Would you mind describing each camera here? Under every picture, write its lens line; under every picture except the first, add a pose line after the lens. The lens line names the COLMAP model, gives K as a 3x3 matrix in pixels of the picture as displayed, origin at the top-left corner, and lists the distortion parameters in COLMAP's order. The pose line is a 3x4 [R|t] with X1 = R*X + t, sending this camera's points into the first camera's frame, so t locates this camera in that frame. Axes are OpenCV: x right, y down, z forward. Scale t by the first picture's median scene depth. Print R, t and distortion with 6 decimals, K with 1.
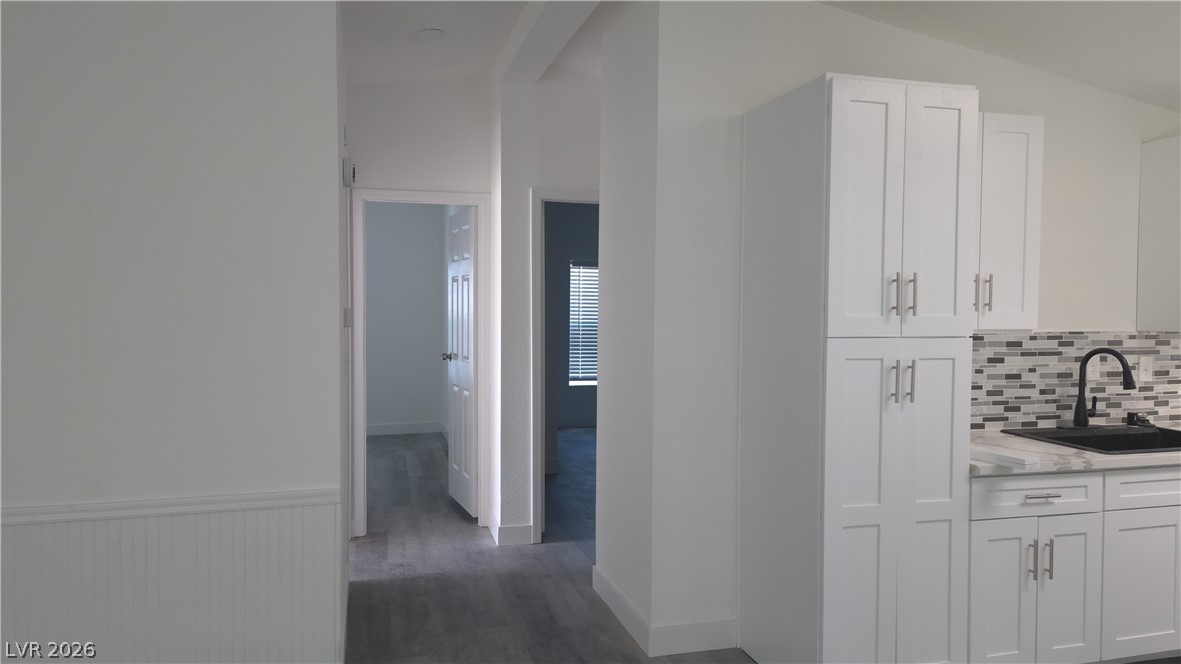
lens RADIAL K [[787.9, 0, 590.7], [0, 787.9, 323.9], [0, 0, 1]] dist [0.066081, -0.052232]
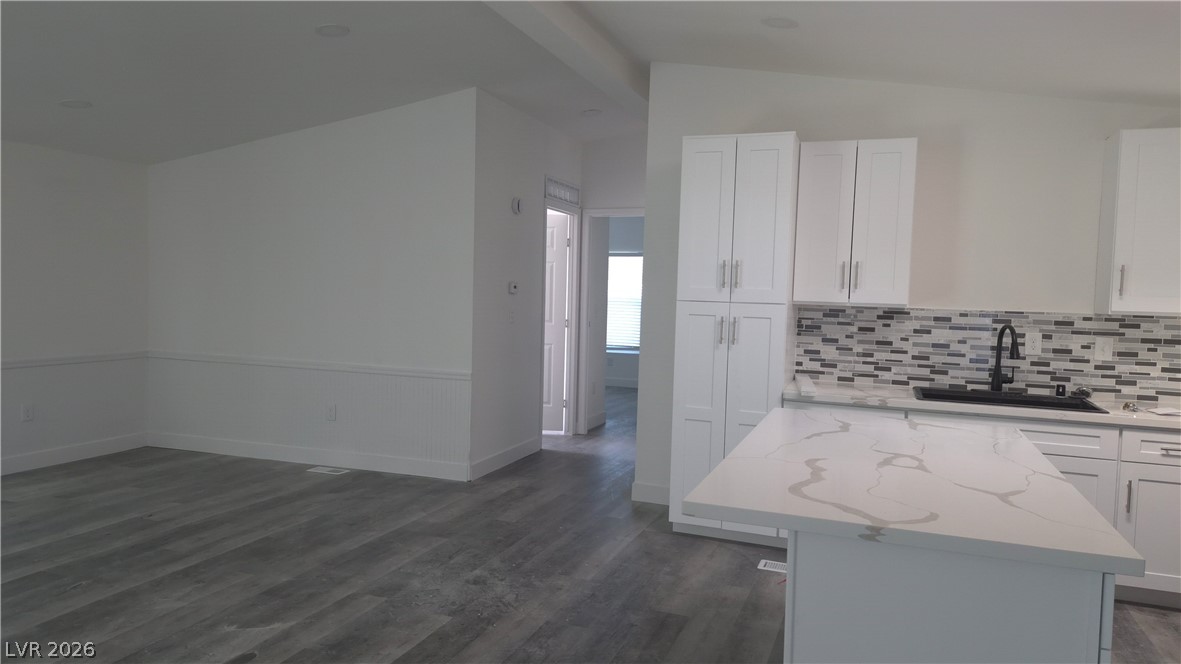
lens RADIAL K [[787.9, 0, 596.5], [0, 787.9, 328.8], [0, 0, 1]] dist [0.066081, -0.052232]
pose [[0.807494, 0.045976, -0.588082, 0.818310], [-0.038682, 0.998939, 0.024984, 0.030062], [0.588607, 0.002574, 0.808416, -0.292378]]
